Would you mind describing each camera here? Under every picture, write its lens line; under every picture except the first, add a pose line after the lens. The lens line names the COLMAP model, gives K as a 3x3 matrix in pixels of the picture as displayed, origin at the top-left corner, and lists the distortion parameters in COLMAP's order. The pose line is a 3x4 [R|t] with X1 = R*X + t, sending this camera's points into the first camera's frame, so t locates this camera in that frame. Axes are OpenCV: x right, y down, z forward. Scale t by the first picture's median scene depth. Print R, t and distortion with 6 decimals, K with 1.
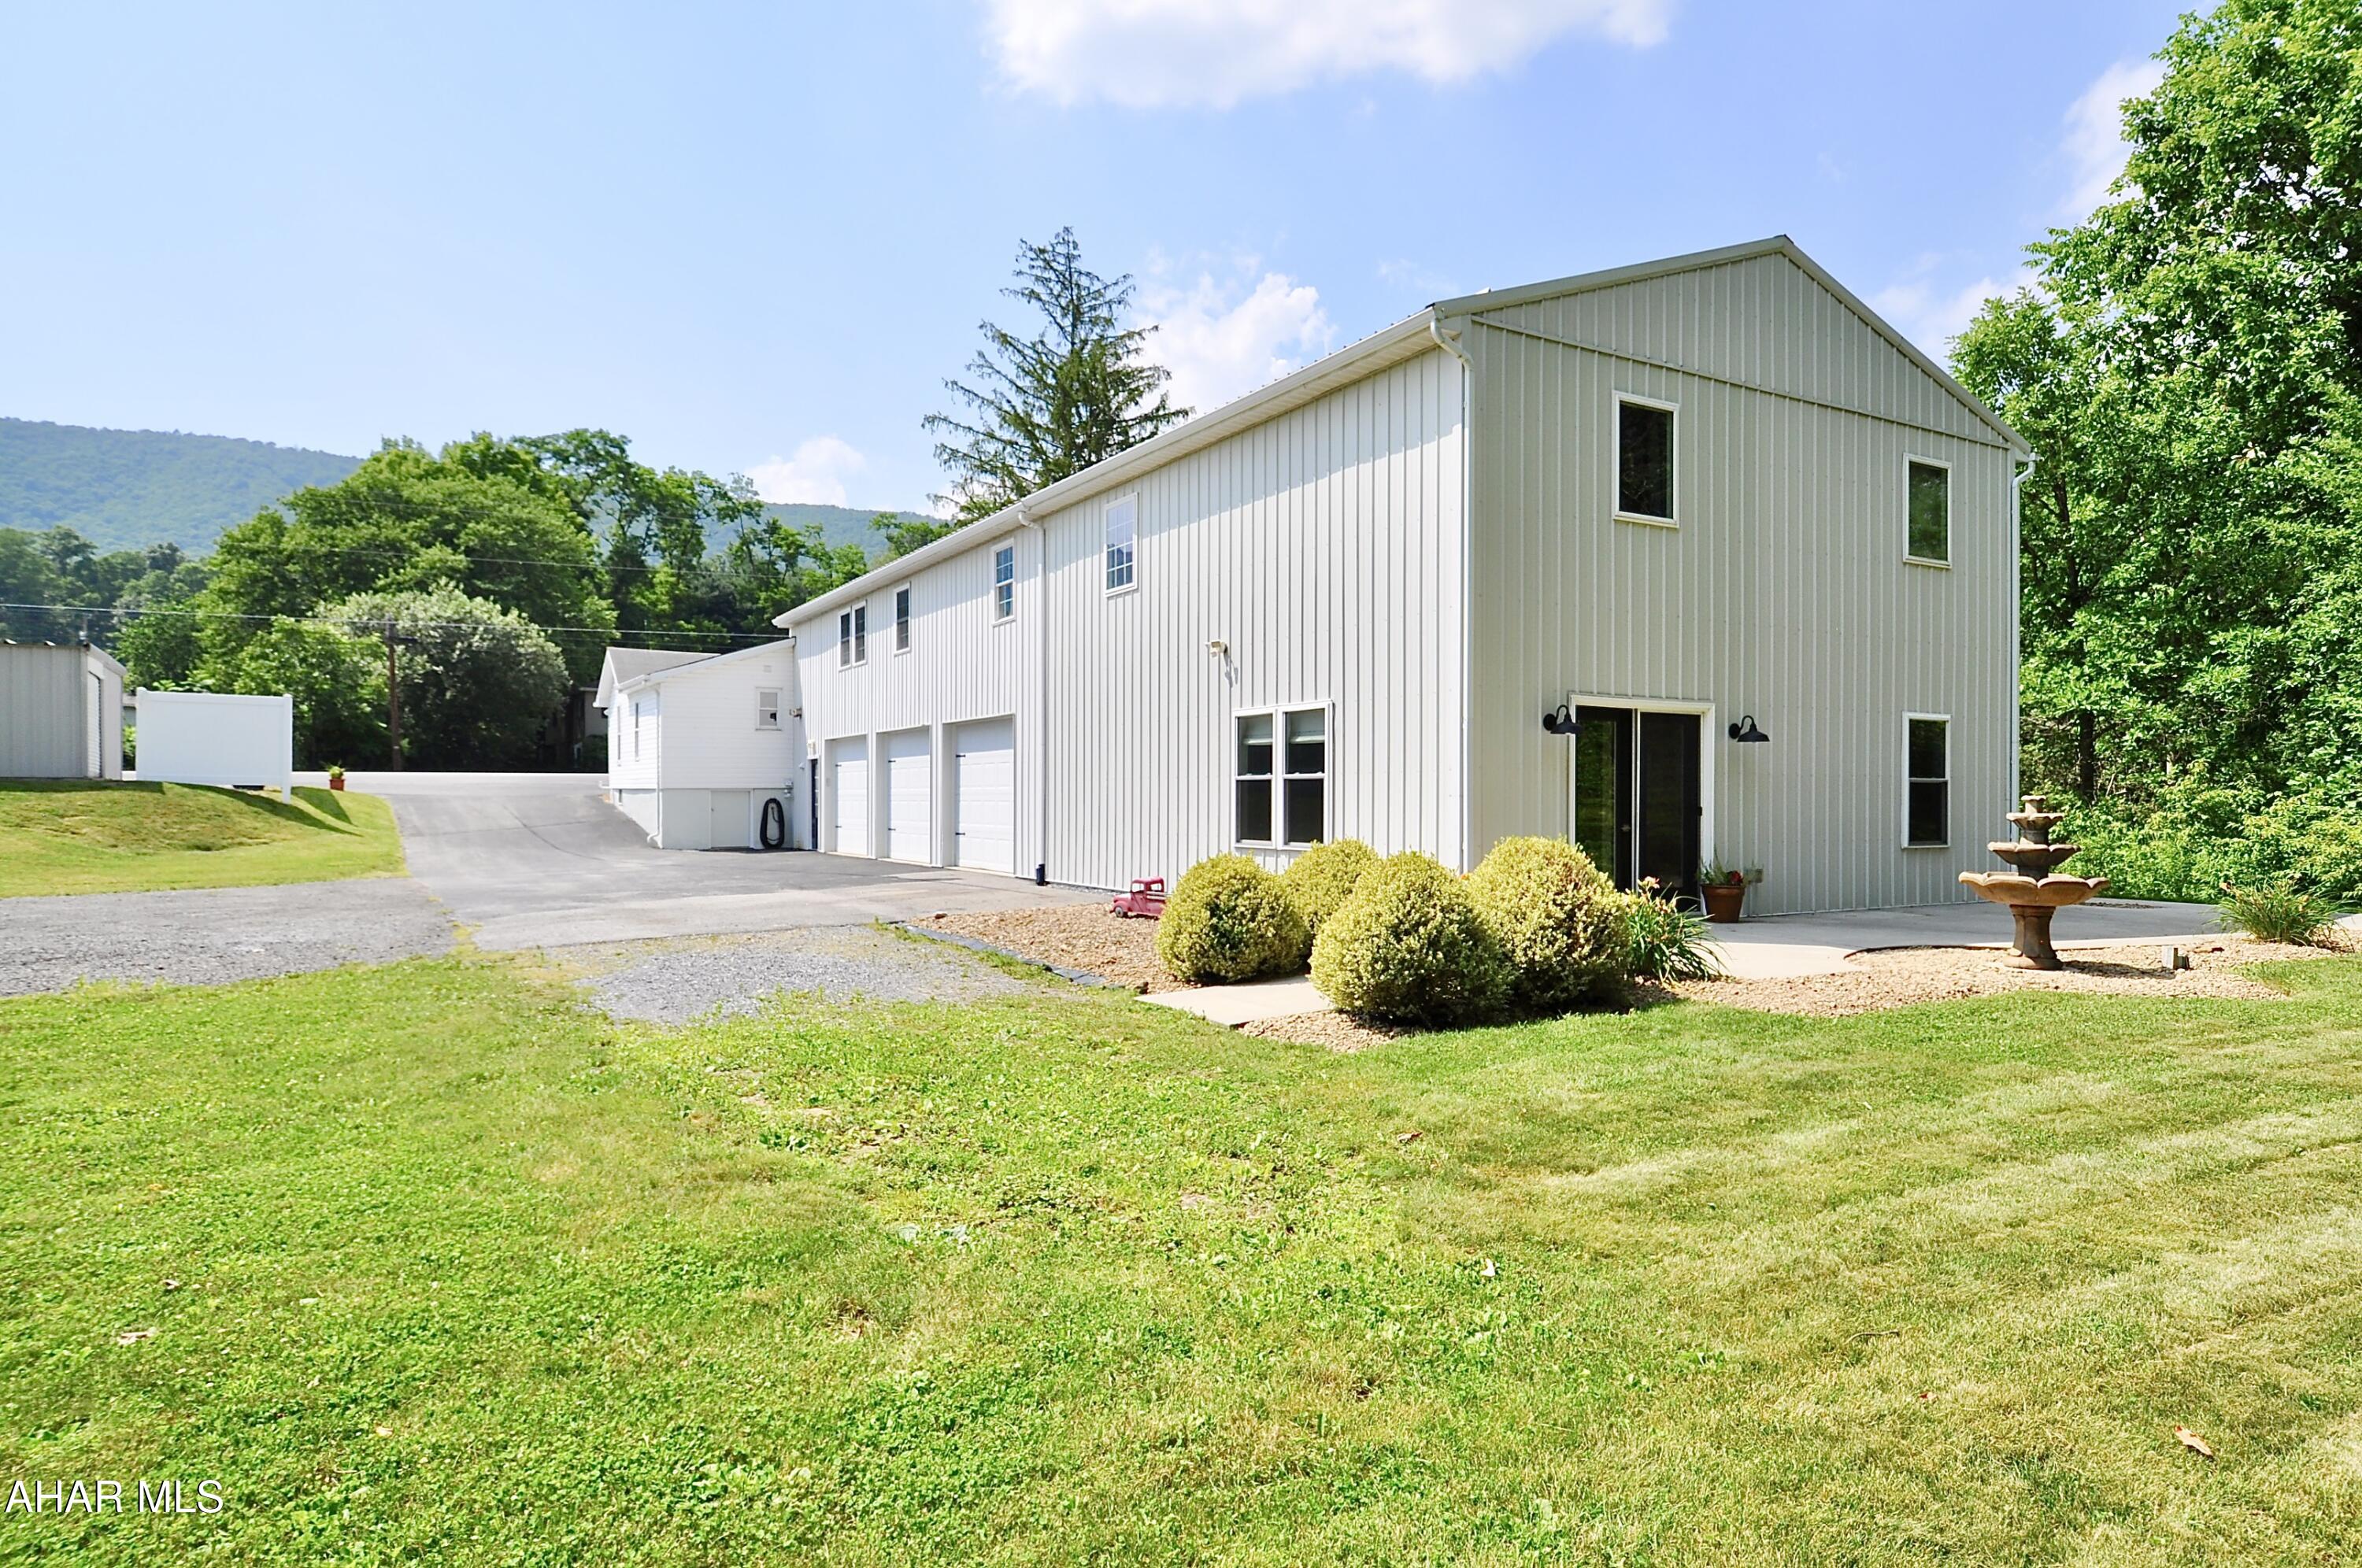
lens RADIAL K [[1342.8, 0, 1181.0], [0, 1342.8, 784.0], [0, 0, 1]] dist [-0.000922, 0.000595]
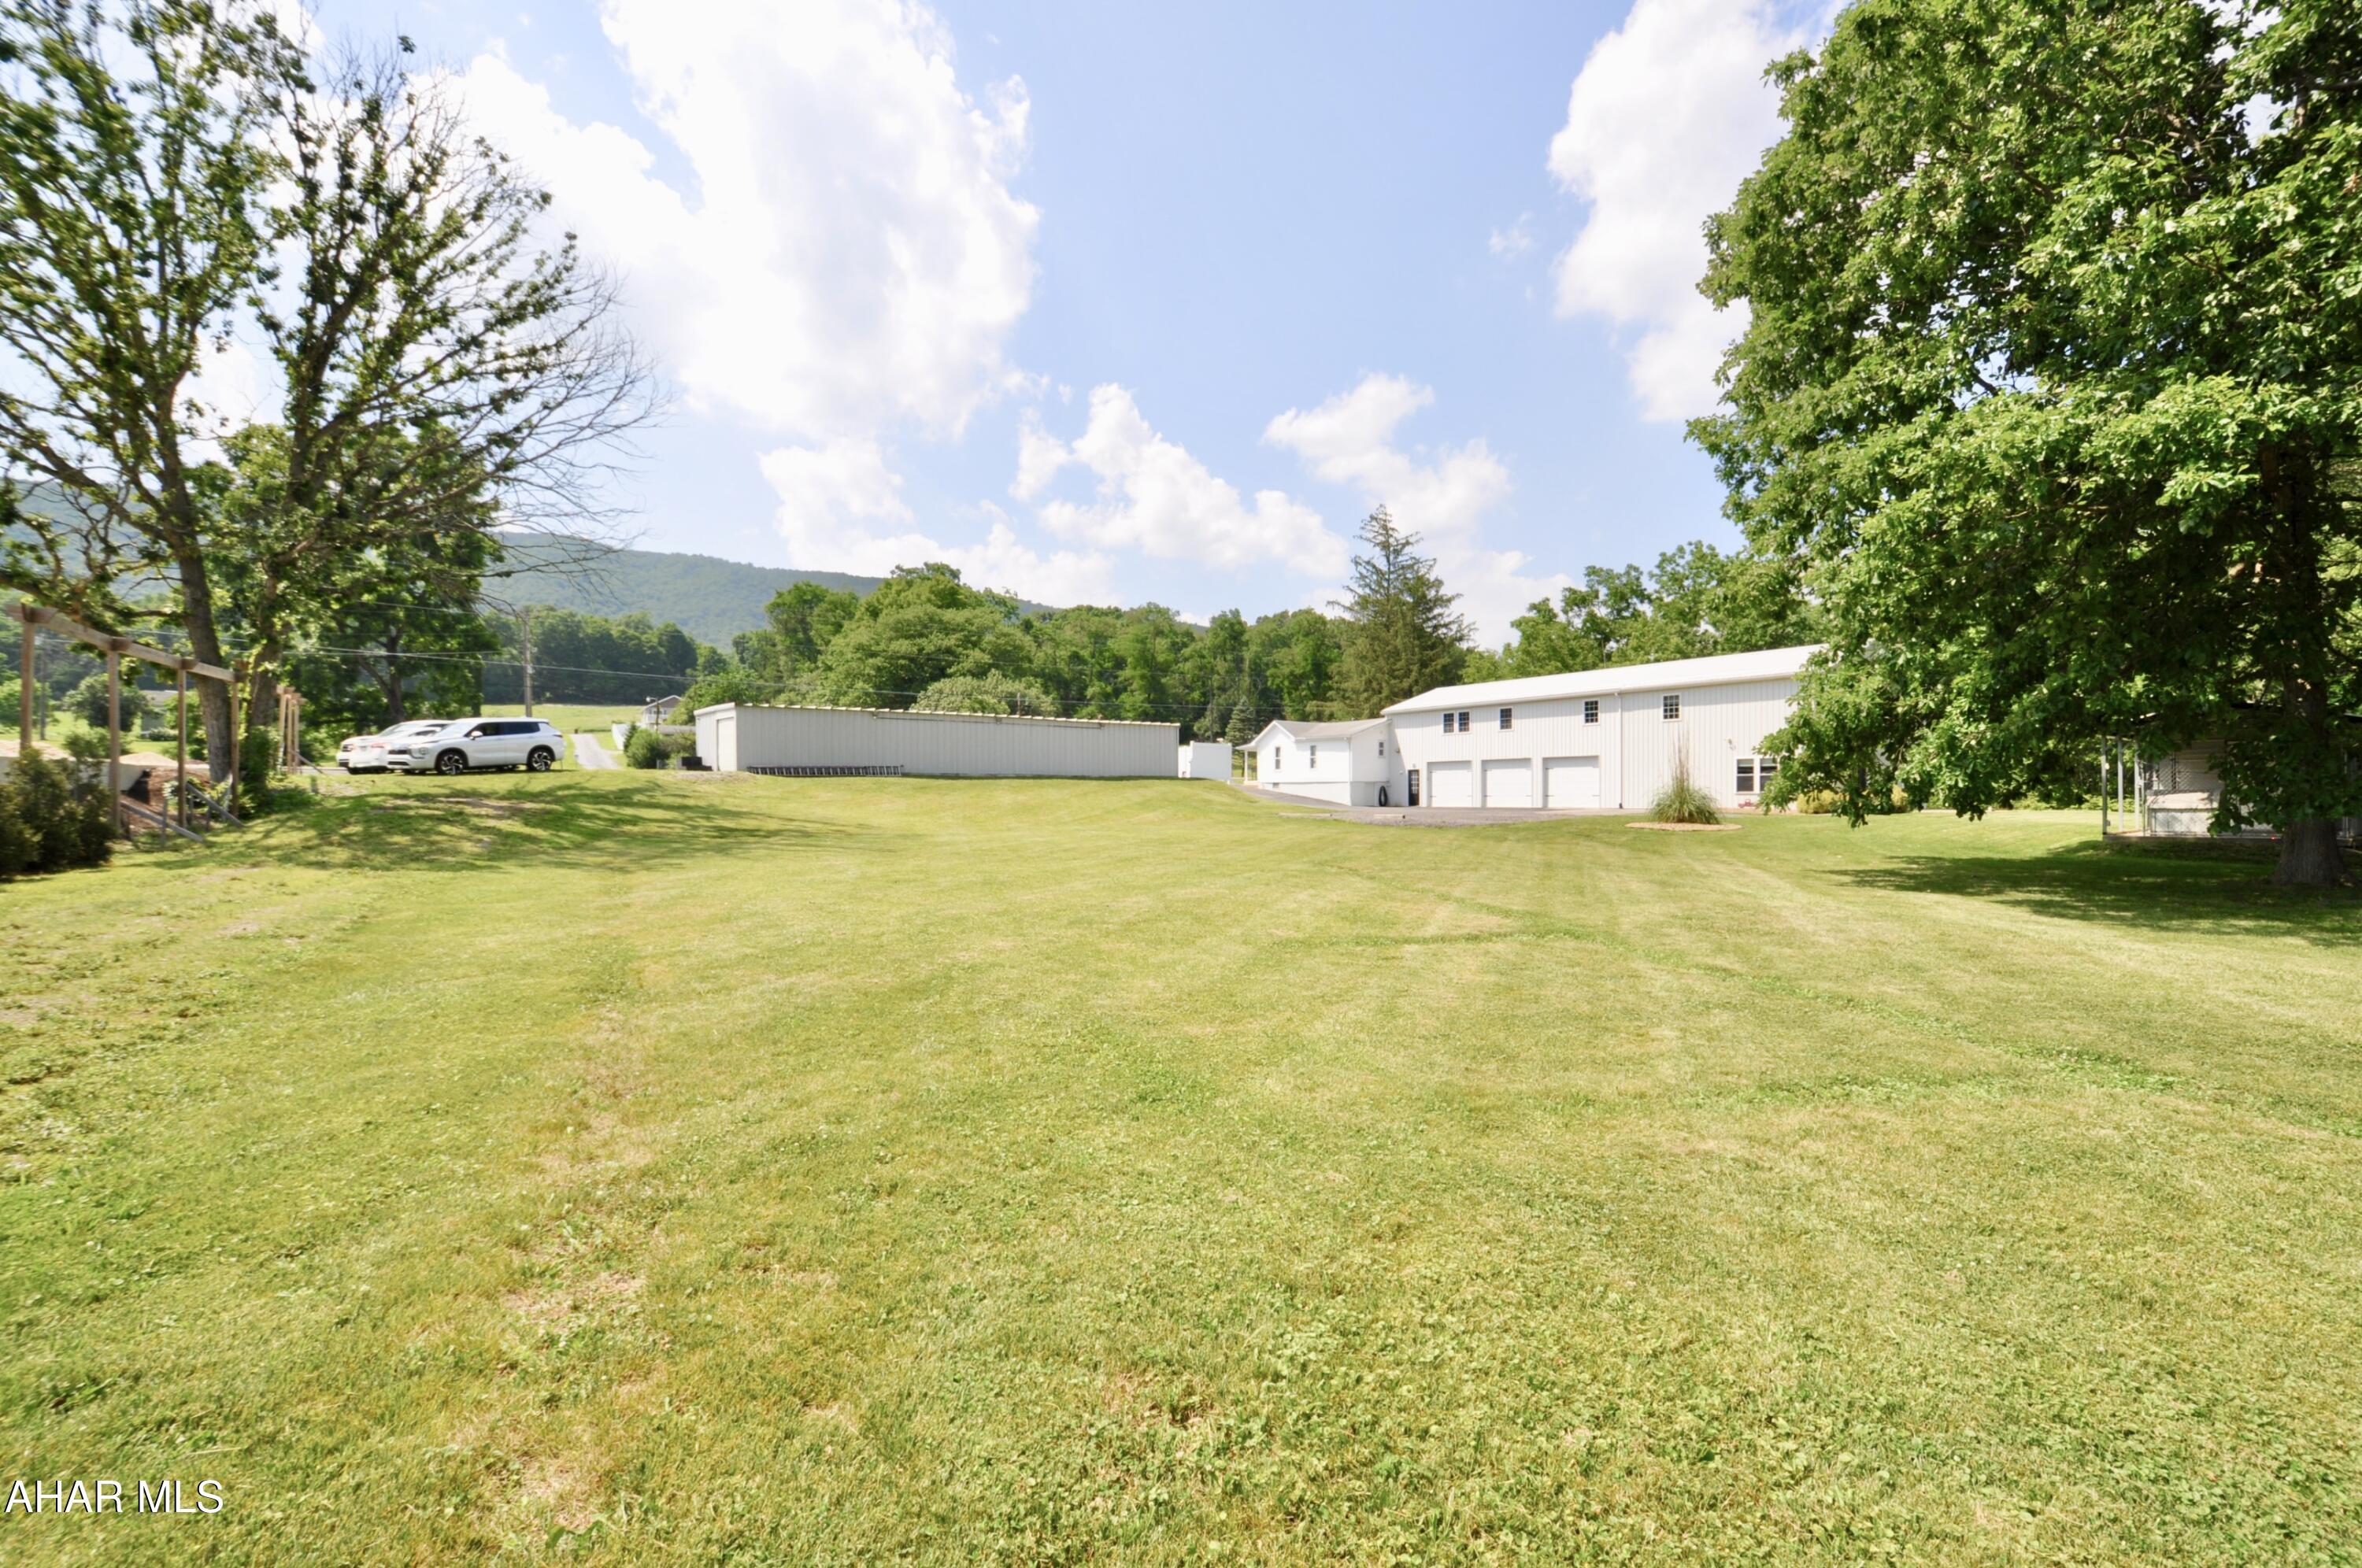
lens RADIAL K [[989.6, 0, 1181.0], [0, 989.6, 784.0], [0, 0, 1]] dist [0.000186, 0.000009]
pose [[0.998758, 0.006888, 0.049338, -0.885752], [-0.006604, 0.999961, -0.005915, 0.023758], [-0.049377, 0.005581, 0.998765, -0.899662]]
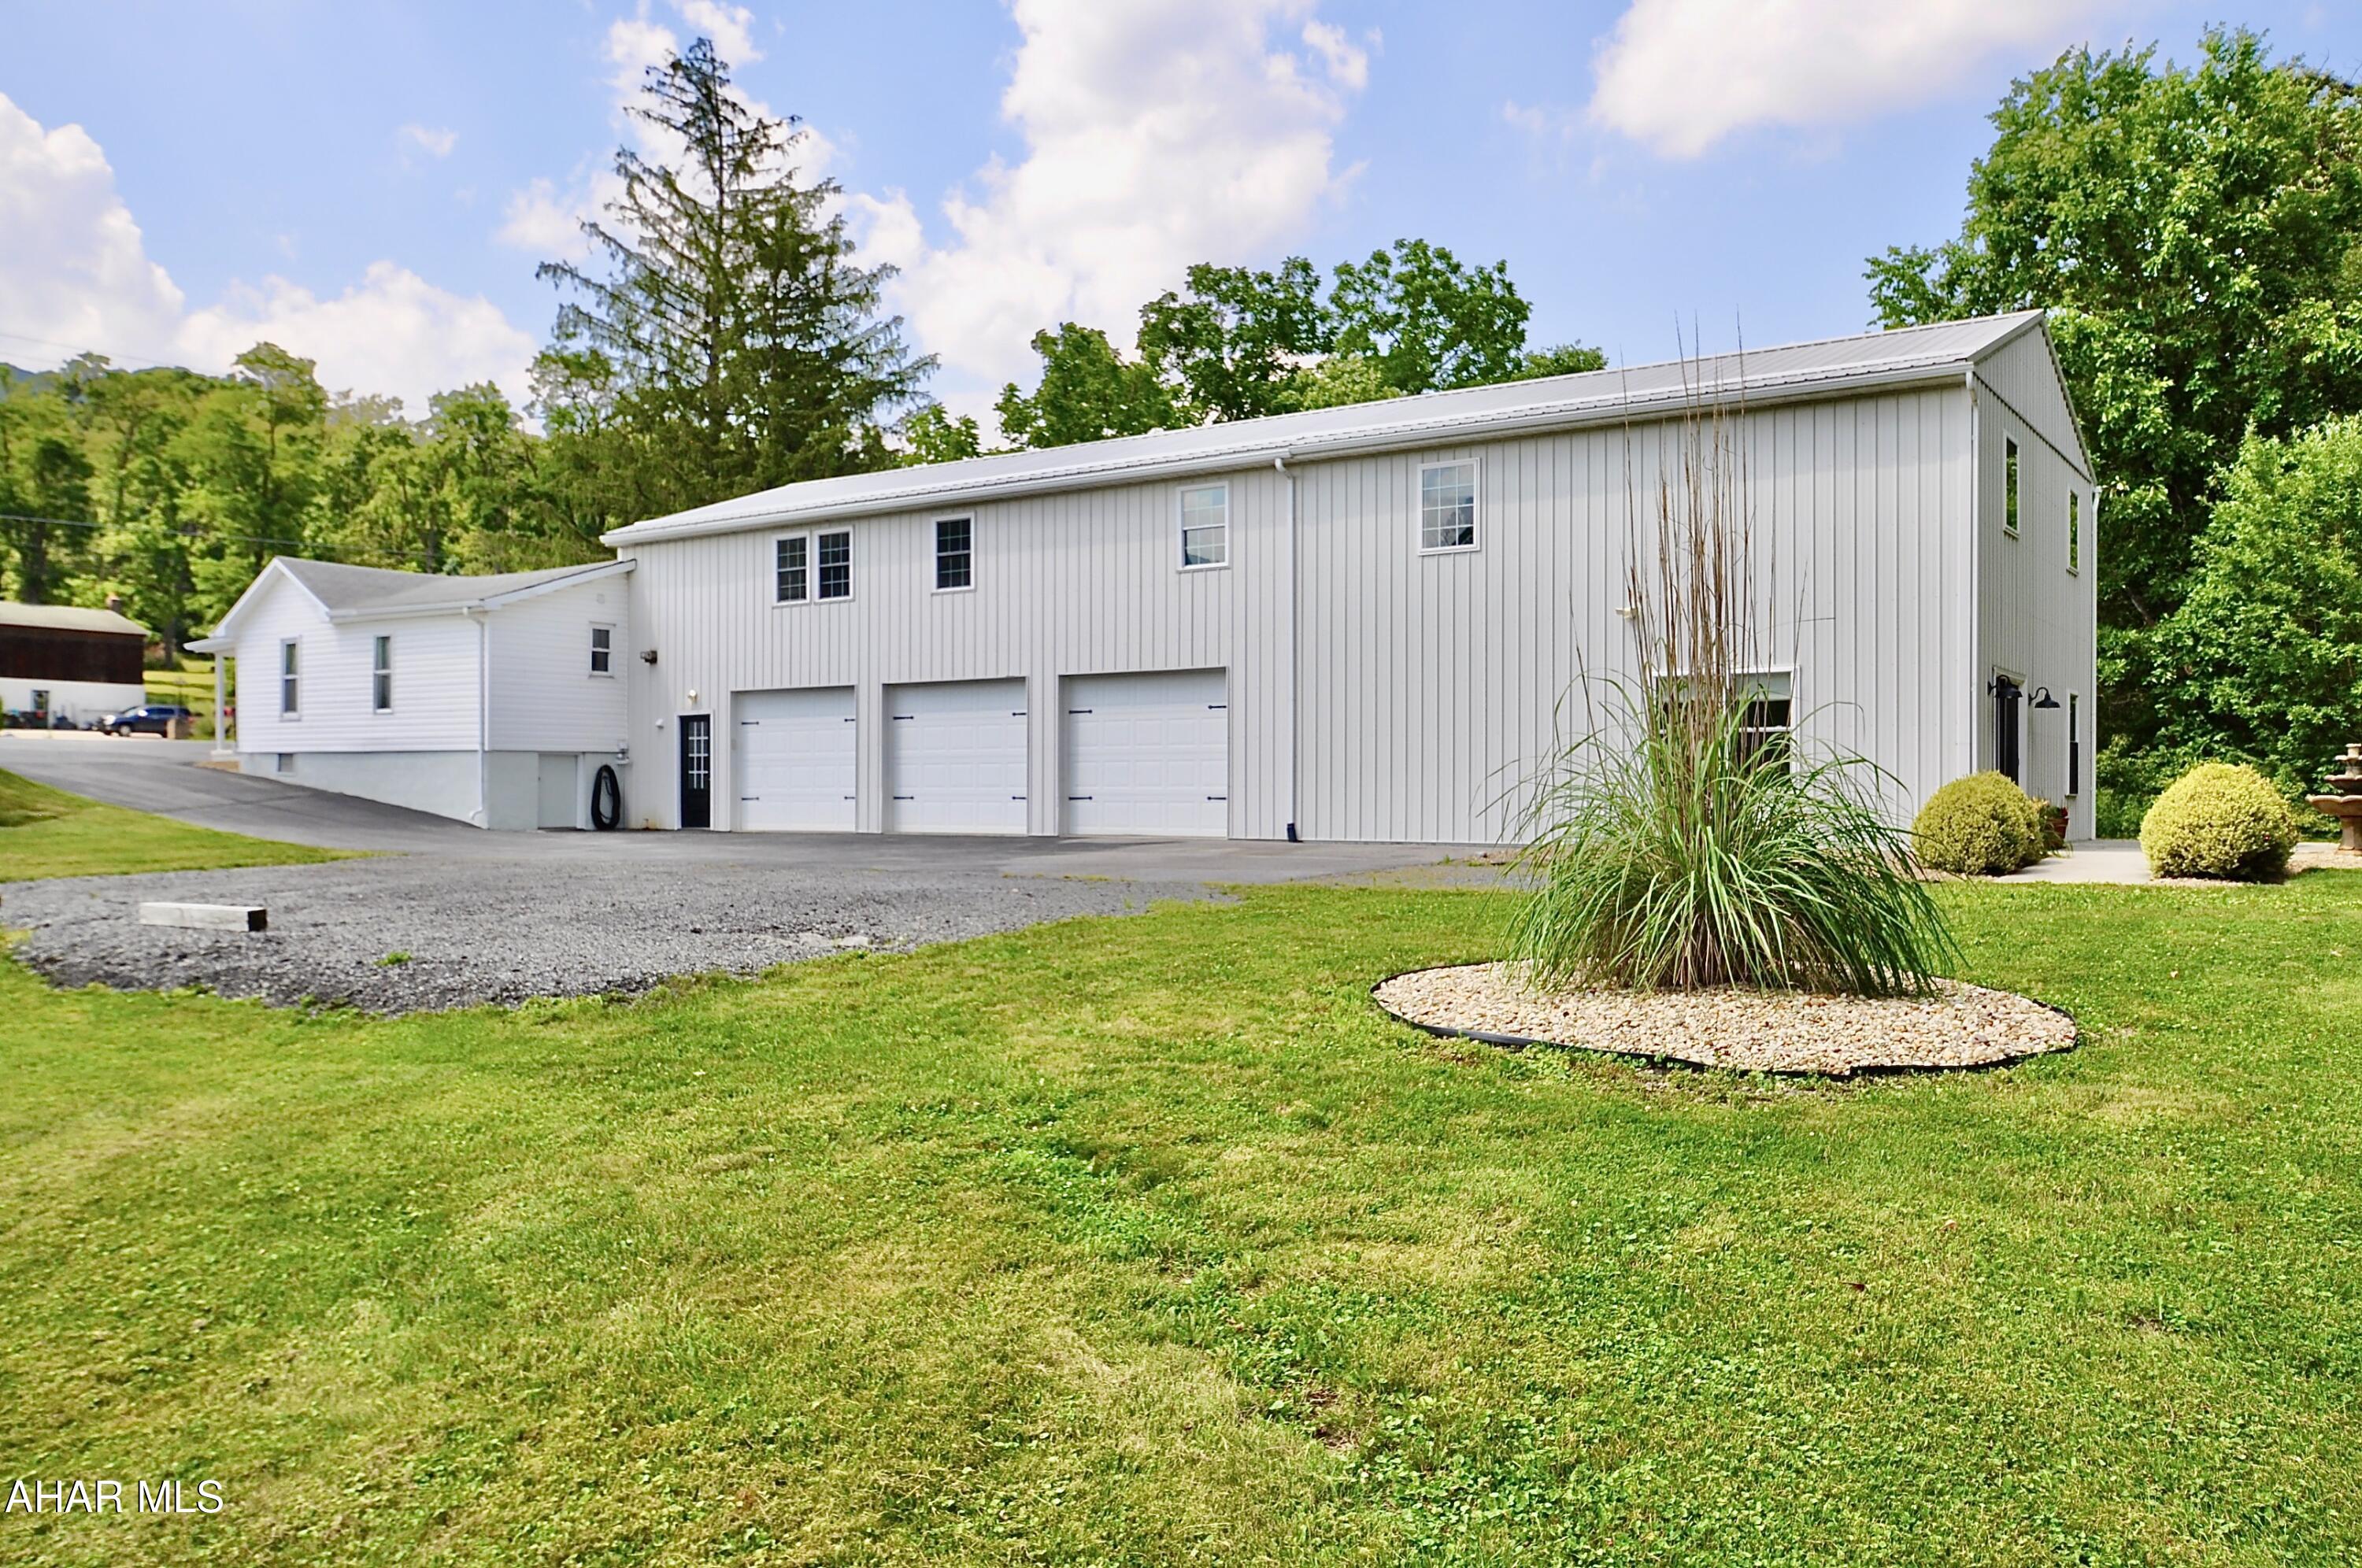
lens RADIAL K [[1789.8, 0, 1181.0], [0, 1789.8, 784.0], [0, 0, 1]] dist [-0.001422, 0.001056]
pose [[0.908722, 0.003277, 0.417388, -0.507396], [-0.005214, 0.999980, 0.003501, 0.019306], [-0.417368, -0.005358, 0.908722, -0.102544]]
